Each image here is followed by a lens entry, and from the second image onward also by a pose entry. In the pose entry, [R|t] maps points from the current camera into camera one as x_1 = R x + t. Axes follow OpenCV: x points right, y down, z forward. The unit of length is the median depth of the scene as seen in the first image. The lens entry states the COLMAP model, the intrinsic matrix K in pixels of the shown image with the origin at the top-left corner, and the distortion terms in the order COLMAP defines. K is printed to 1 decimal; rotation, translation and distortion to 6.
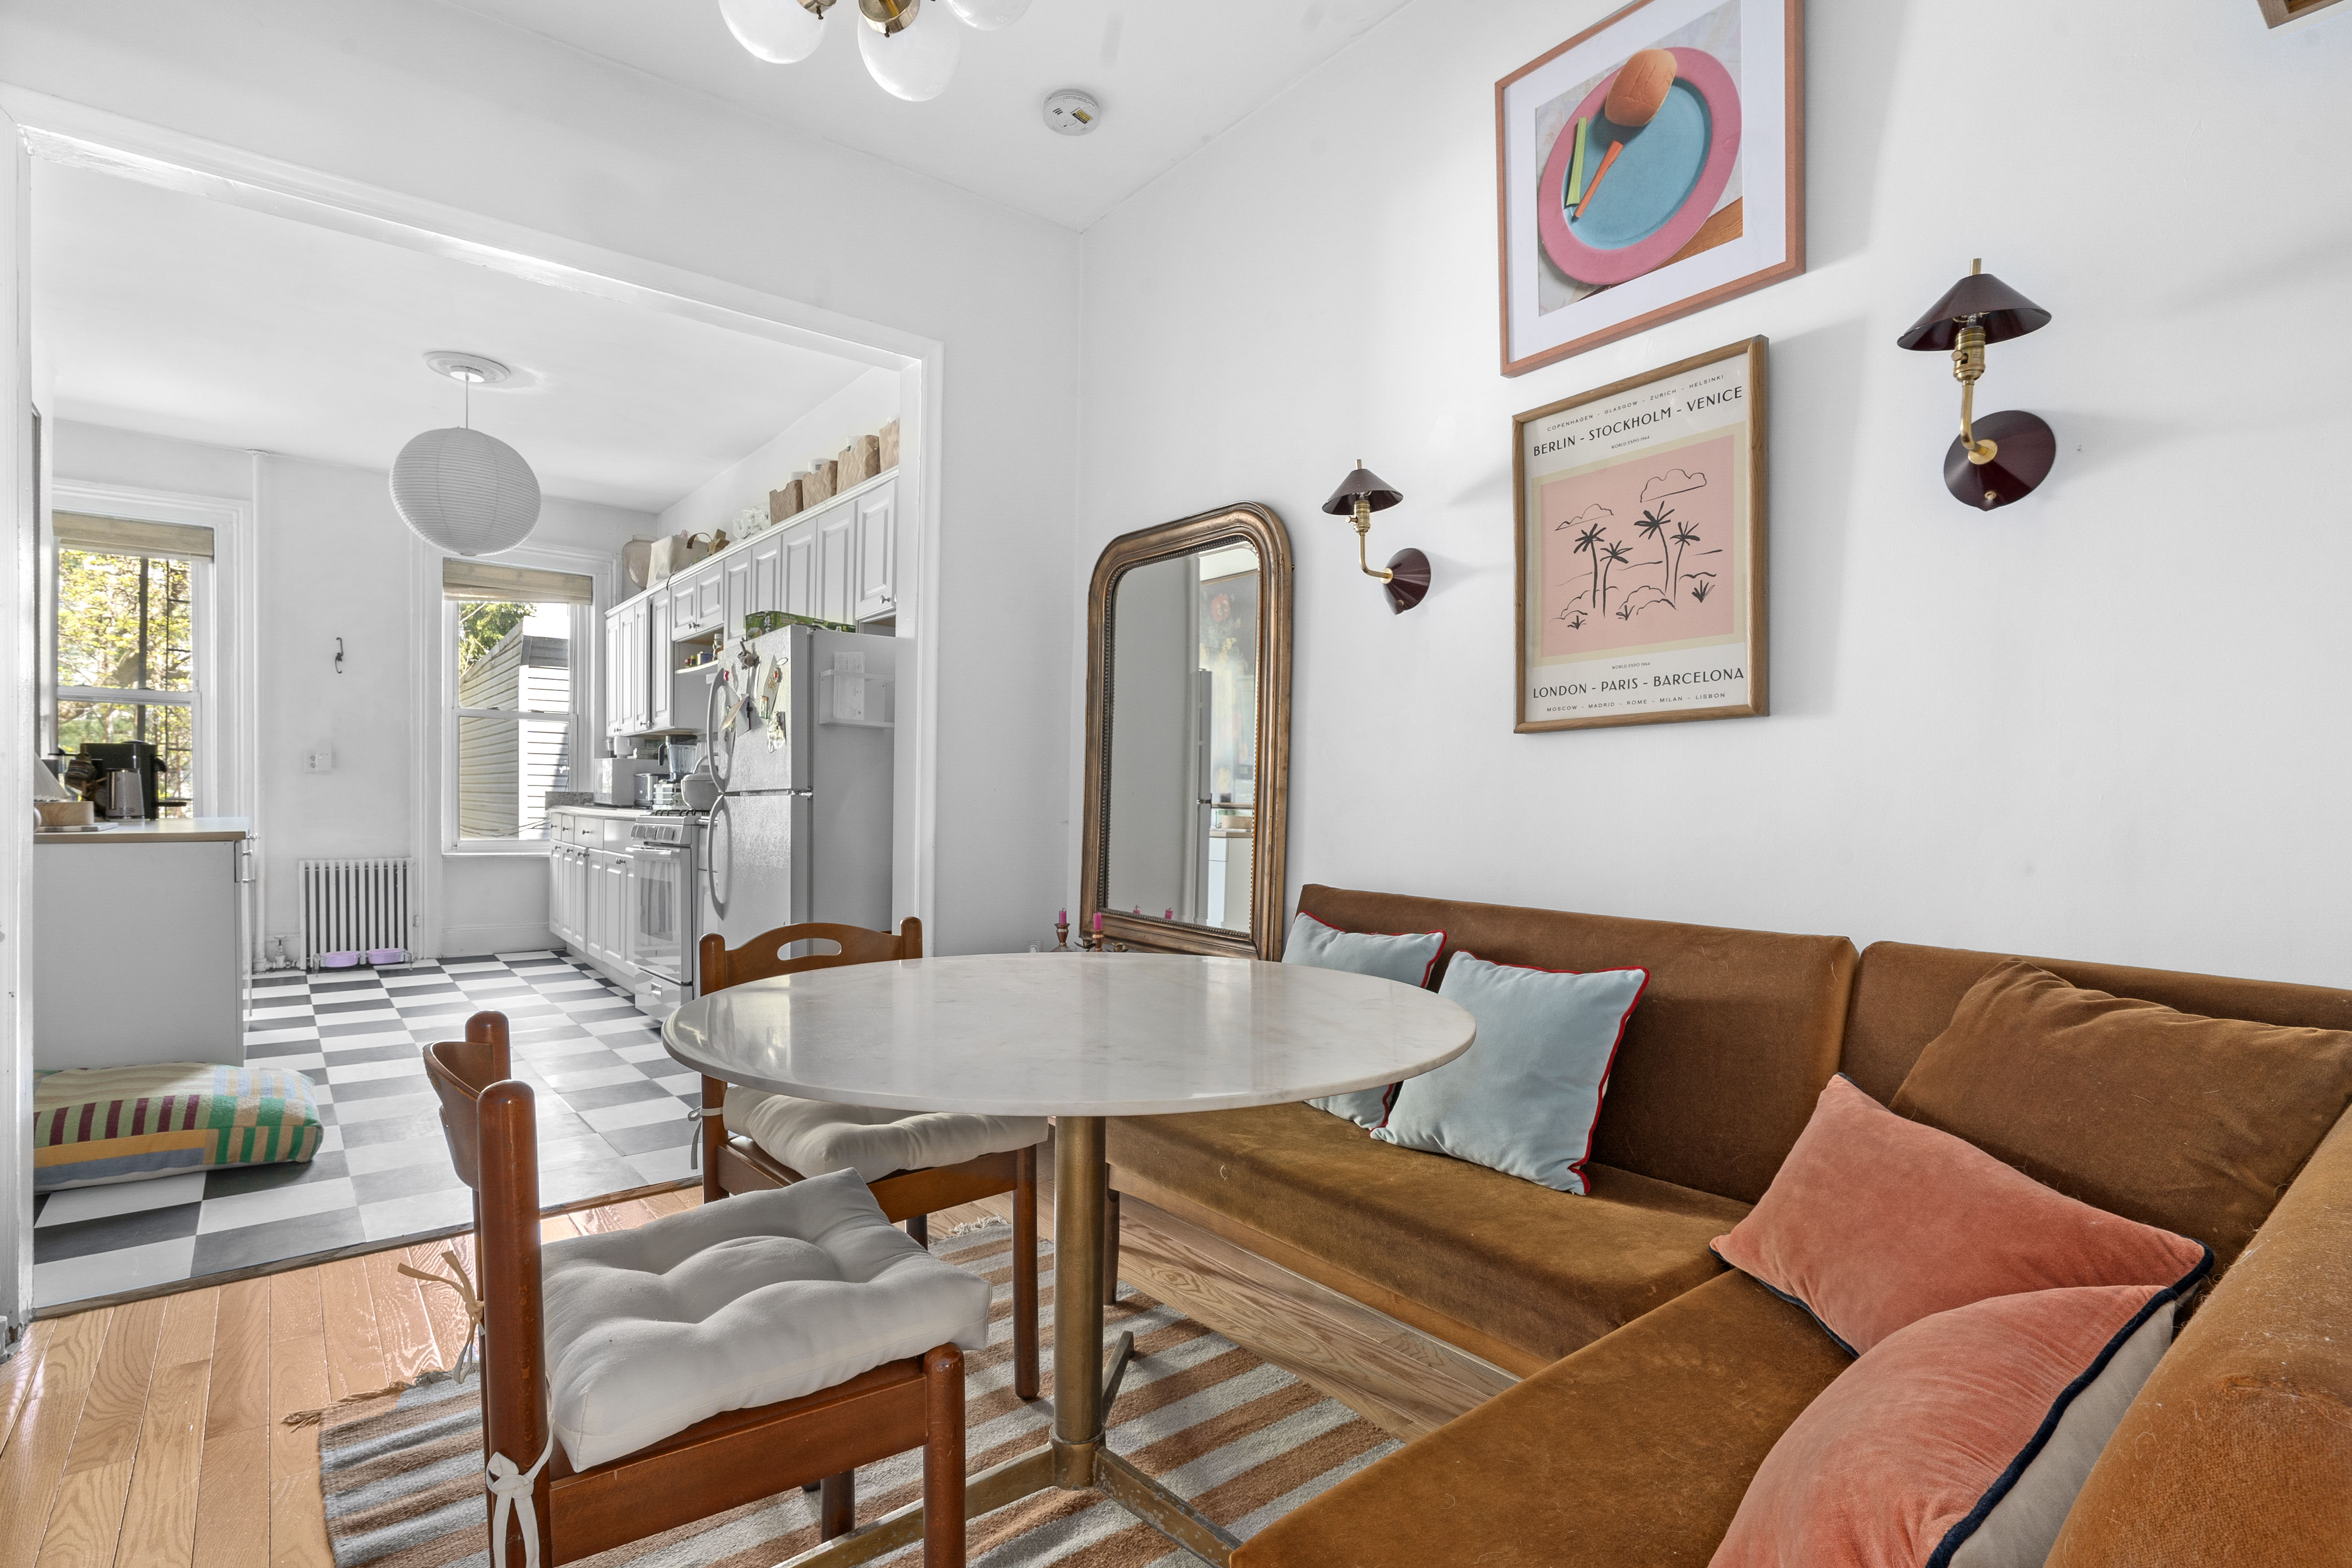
lens RADIAL K [[1122.5, 0, 1173.3], [0, 1122.5, 830.6], [0, 0, 1]] dist [-0.001749, 0.000606]
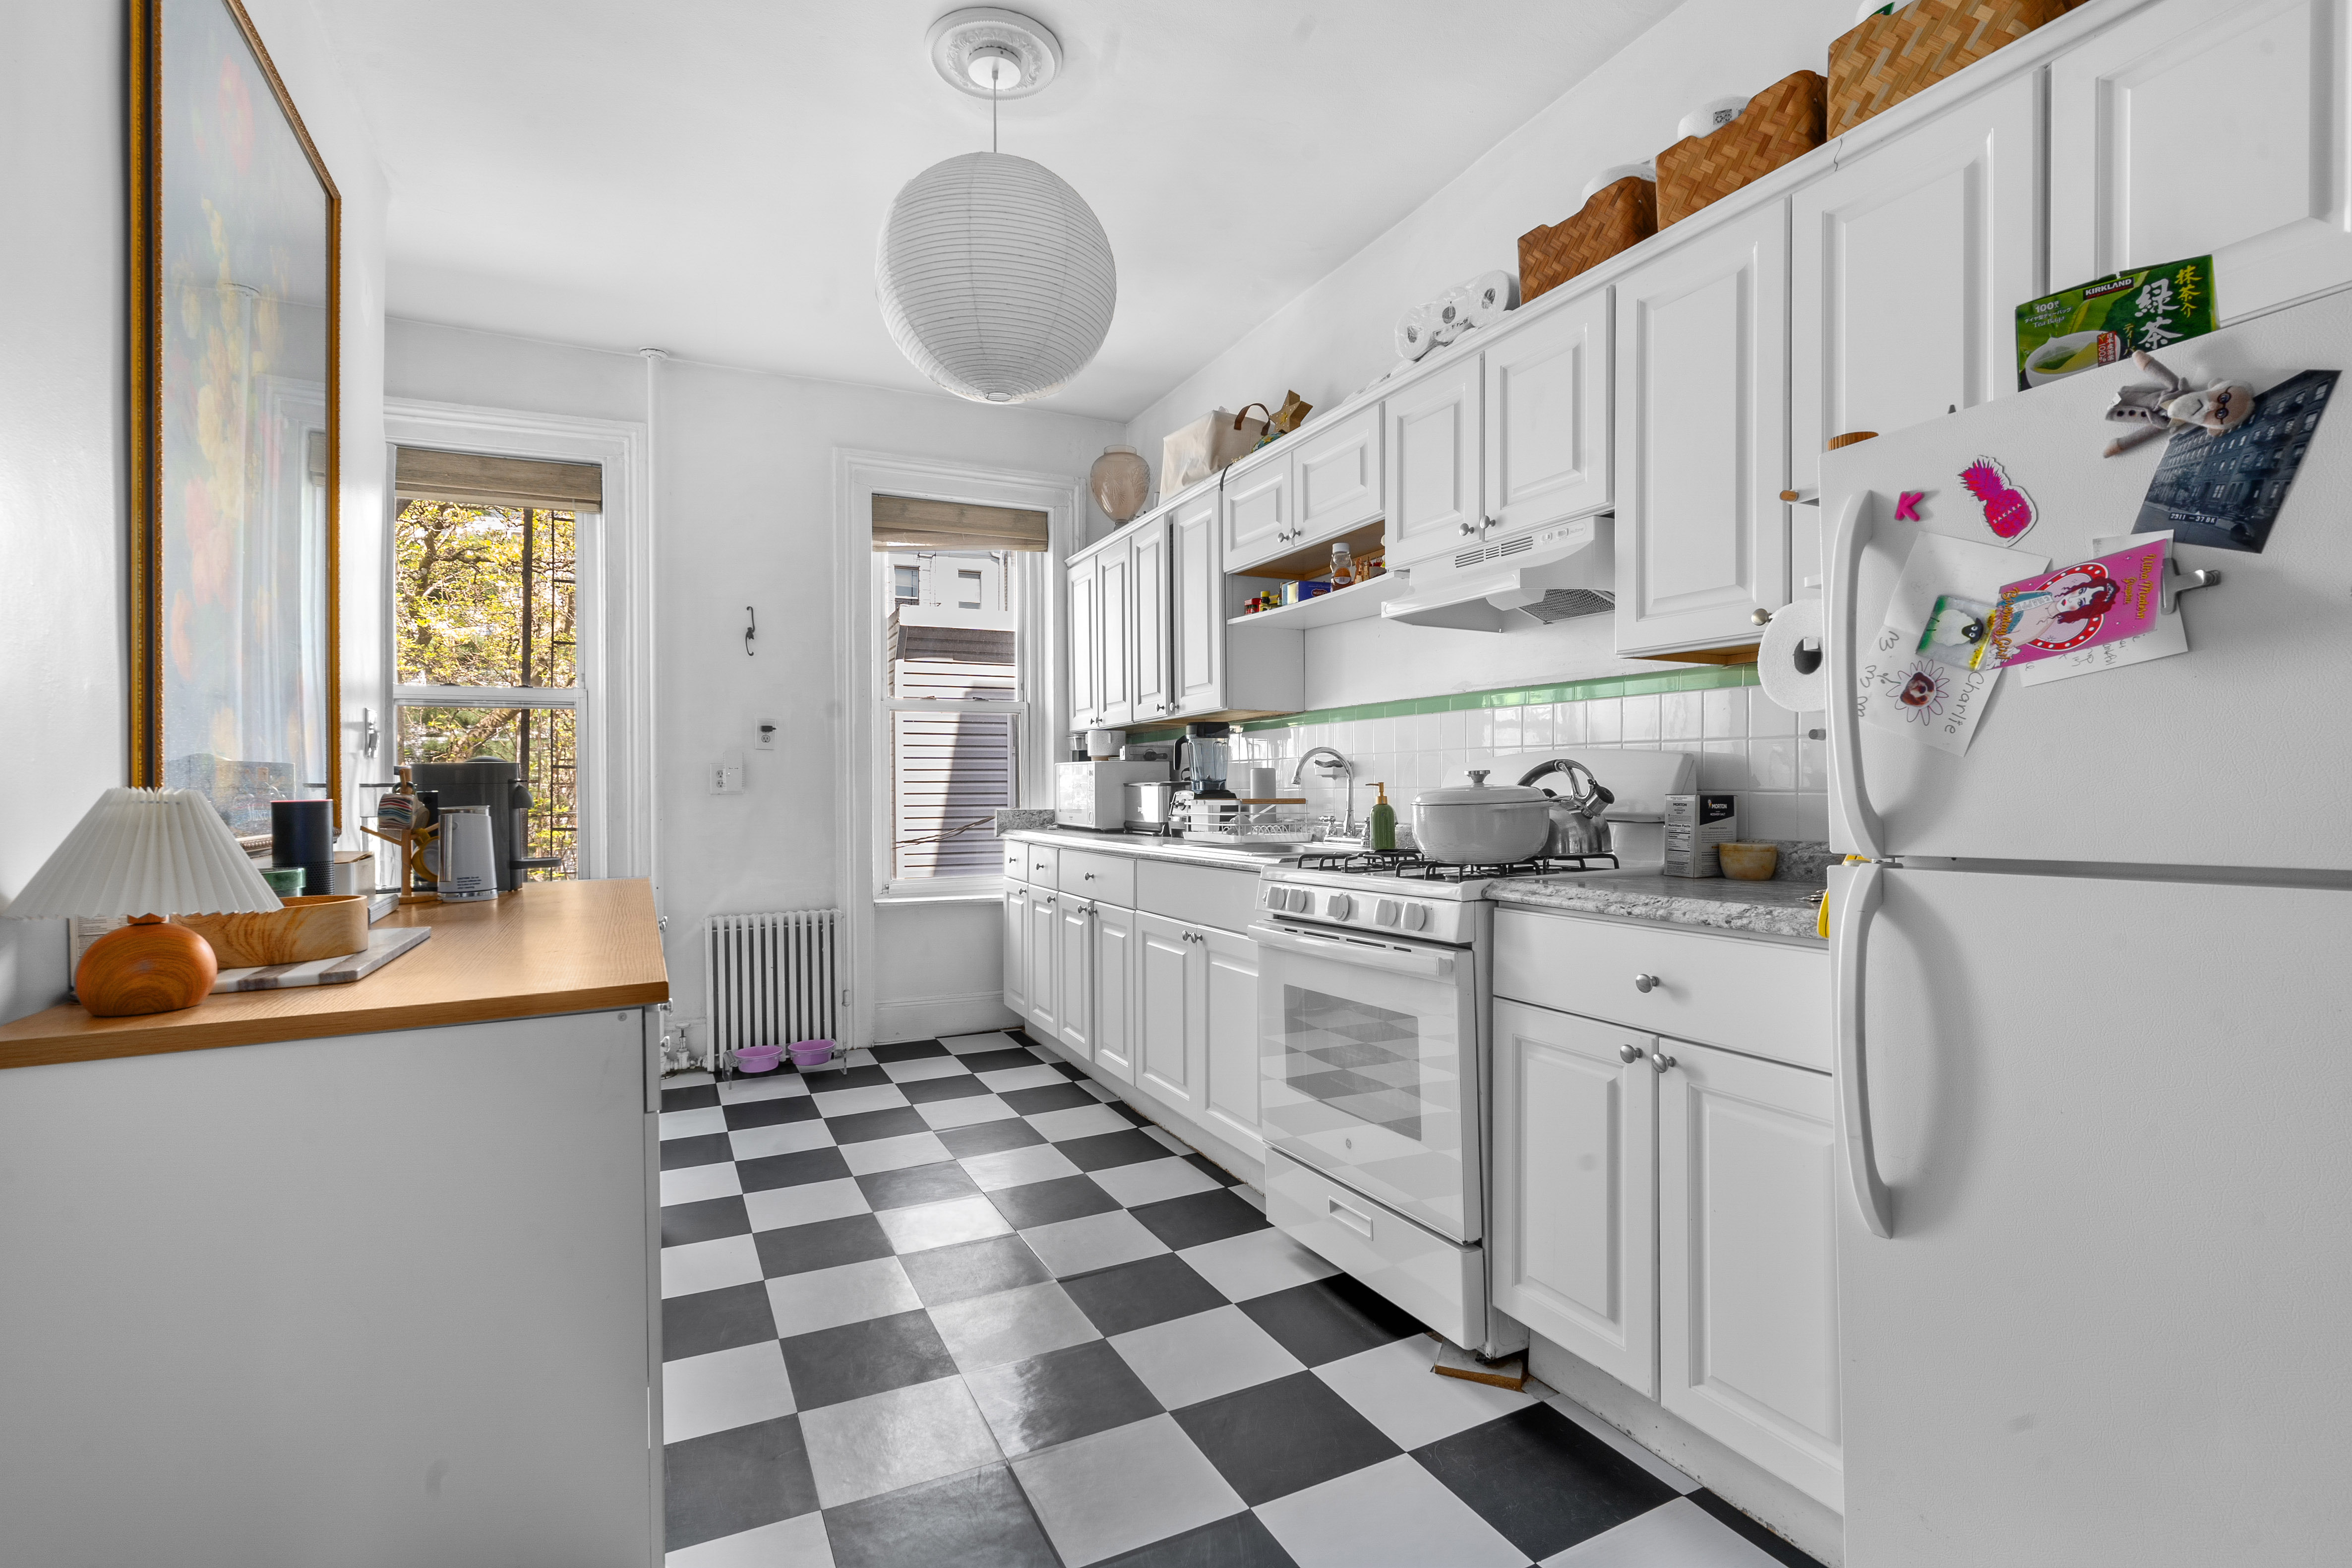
lens RADIAL K [[1122.5, 0, 1179.4], [0, 1122.5, 787.4], [0, 0, 1]] dist [-0.001749, 0.000606]
pose [[0.972346, -0.025727, -0.232126, -0.311590], [0.019326, 0.999369, -0.029808, -0.028865], [0.232746, 0.024498, 0.972229, 0.366196]]
